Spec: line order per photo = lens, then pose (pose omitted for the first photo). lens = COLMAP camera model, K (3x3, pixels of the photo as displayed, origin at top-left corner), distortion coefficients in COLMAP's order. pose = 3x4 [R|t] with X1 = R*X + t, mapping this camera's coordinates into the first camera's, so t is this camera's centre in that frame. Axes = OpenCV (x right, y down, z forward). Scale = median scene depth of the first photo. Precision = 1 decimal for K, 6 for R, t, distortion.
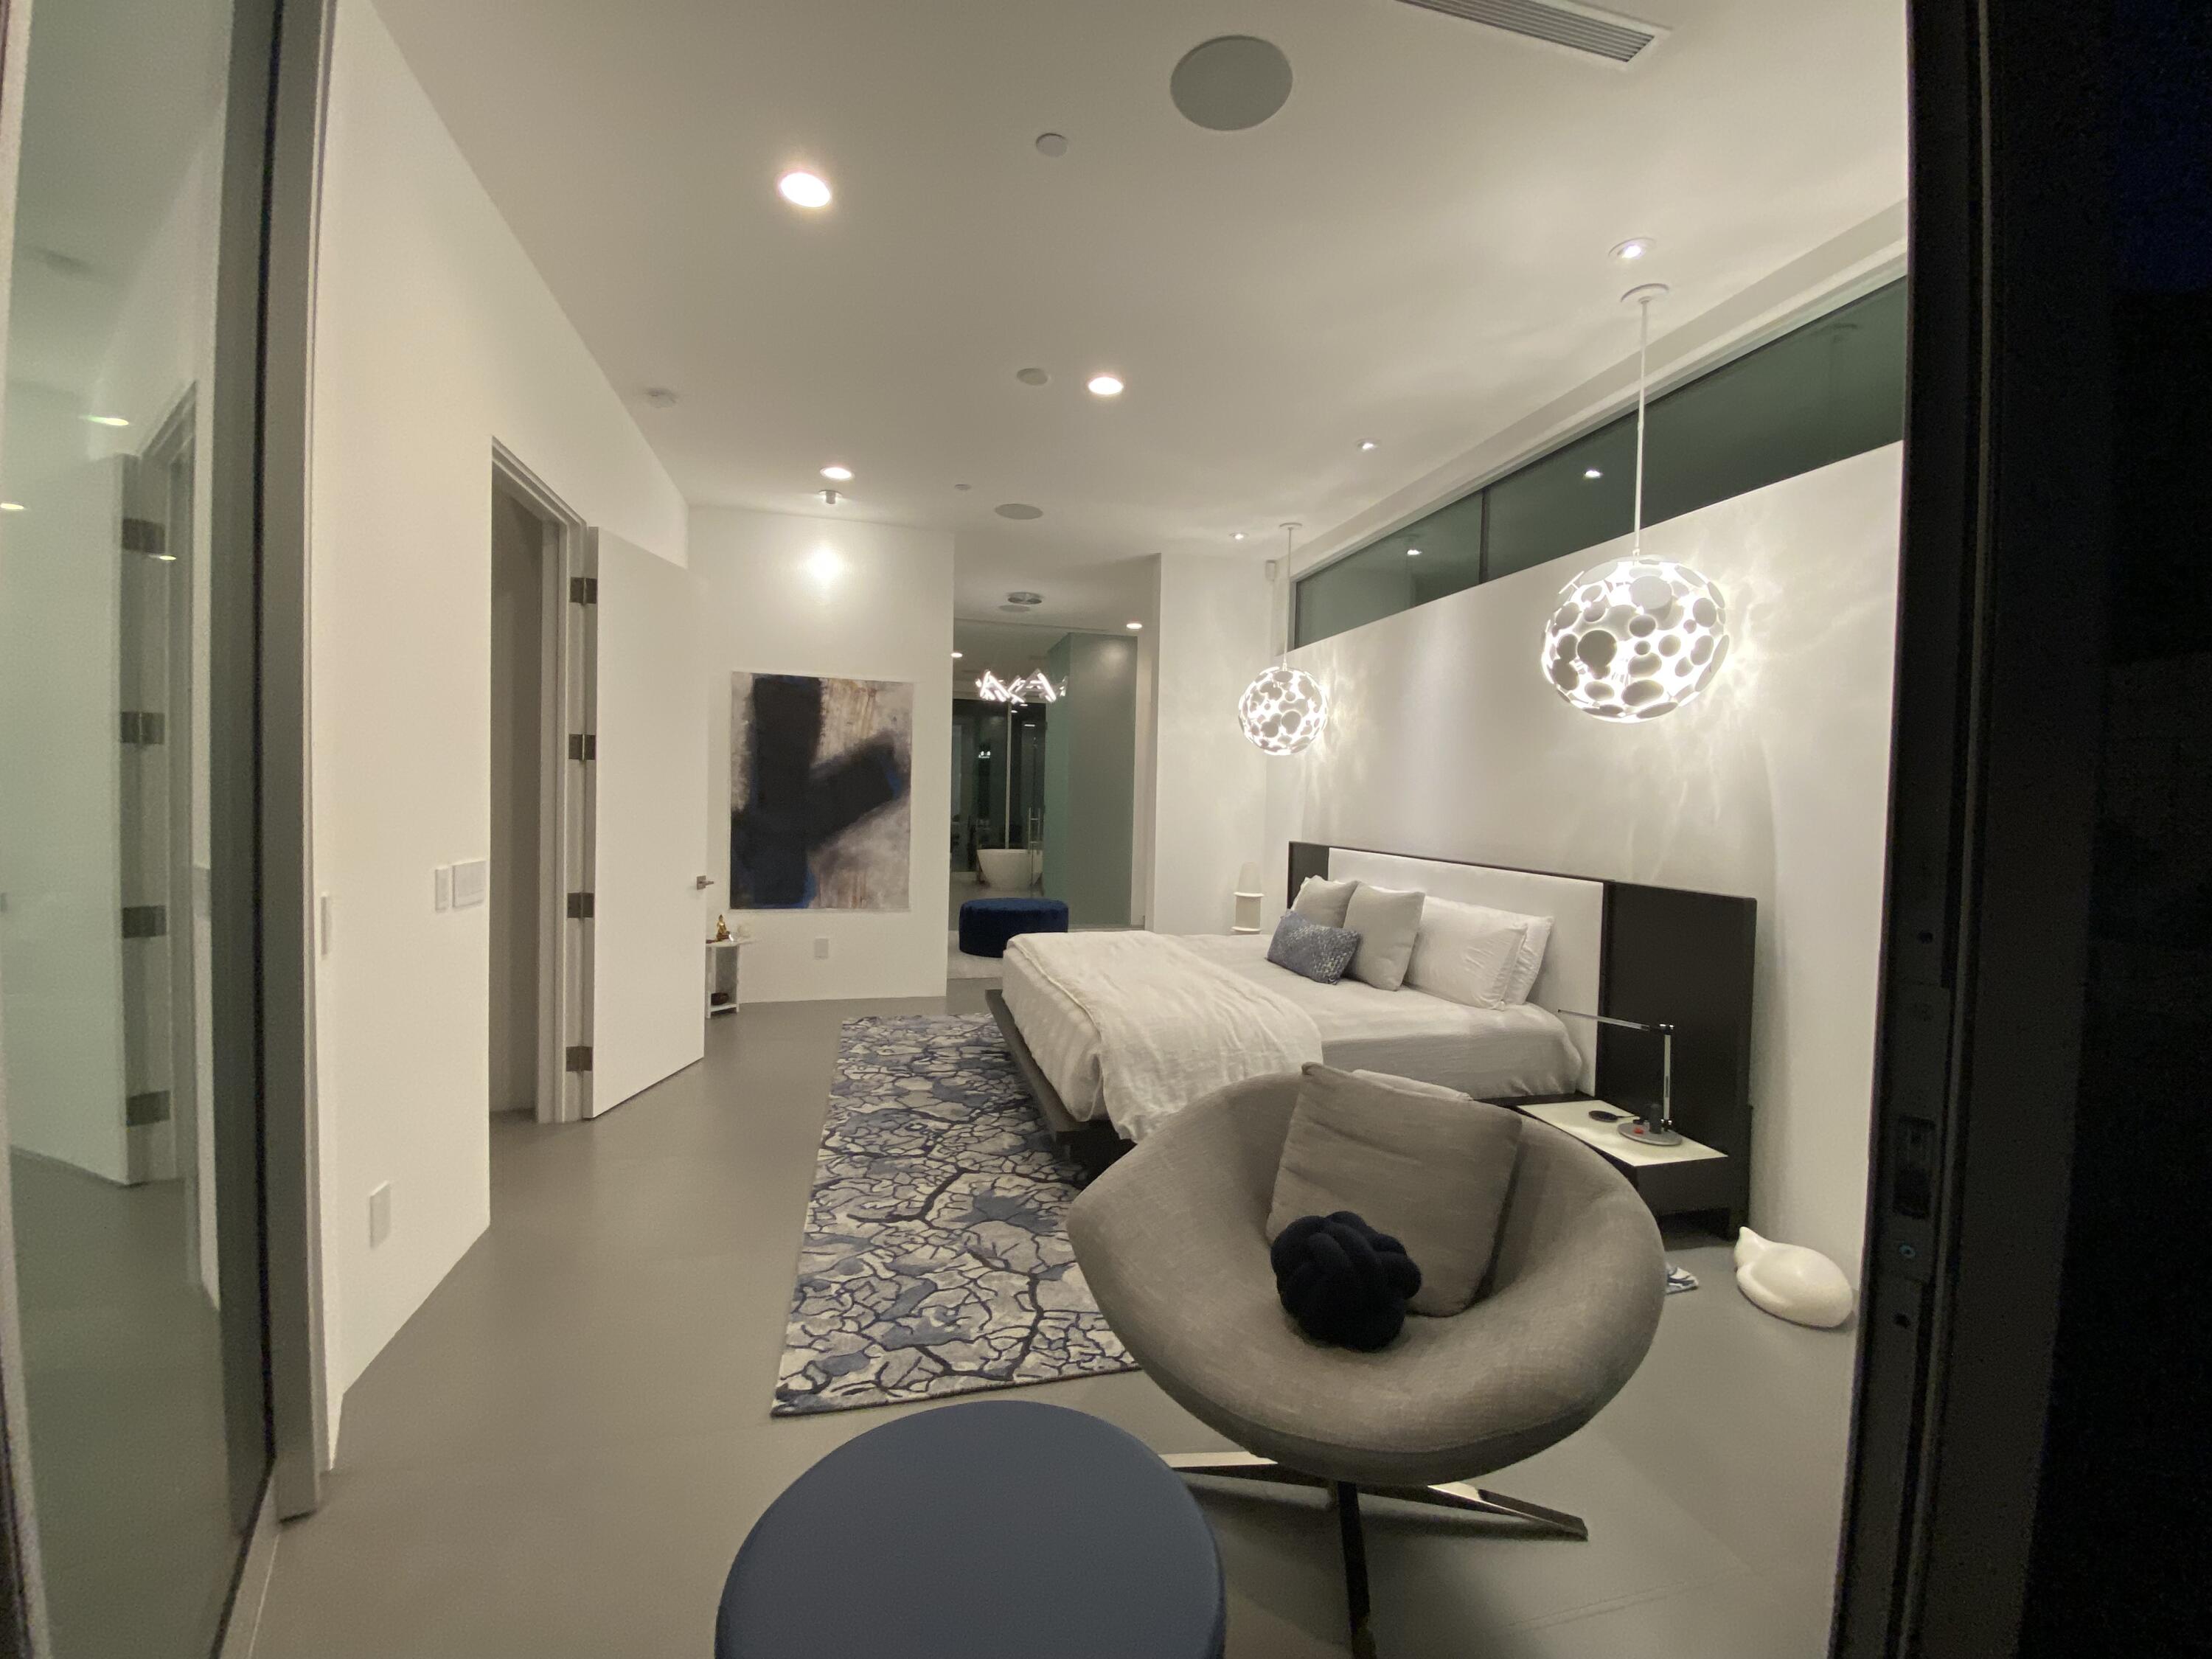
lens RADIAL K [[887.8, 0, 1106.0], [0, 887.8, 829.5], [0, 0, 1]] dist [-0.002578, -0.000432]
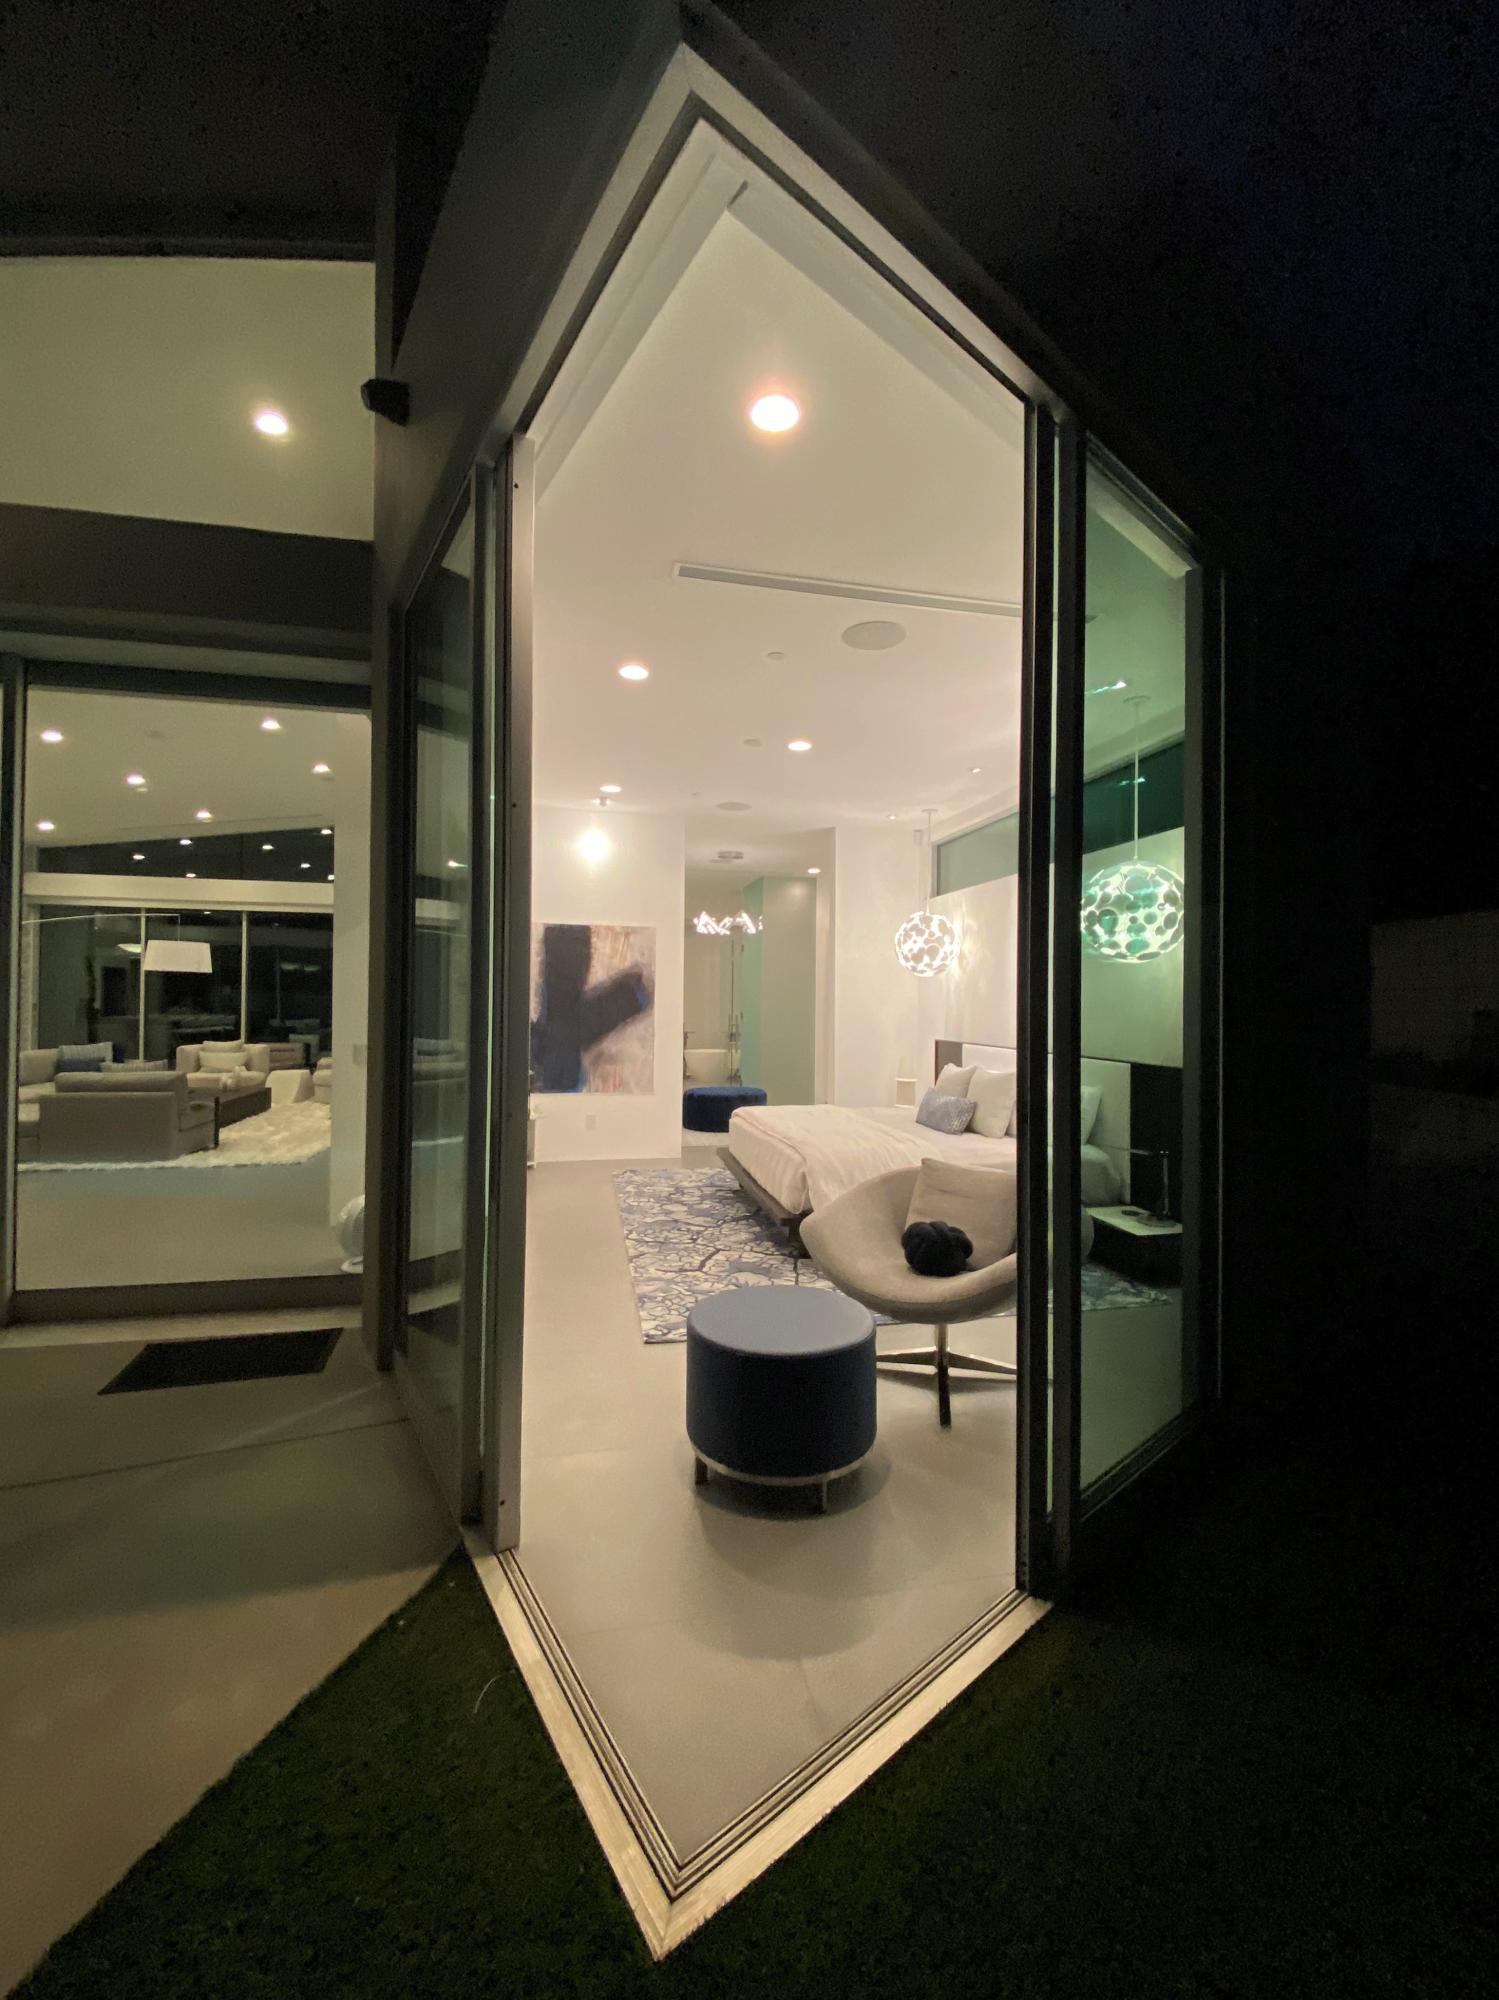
lens RADIAL K [[801.7, 0, 749.5], [0, 801.7, 1000.0], [0, 0, 1]] dist [0.064137, -0.000076]
pose [[0.998891, -0.014646, -0.044739, -0.028549], [0.012922, 0.999172, -0.038567, -0.004008], [0.045267, 0.037946, 0.998254, -0.352246]]
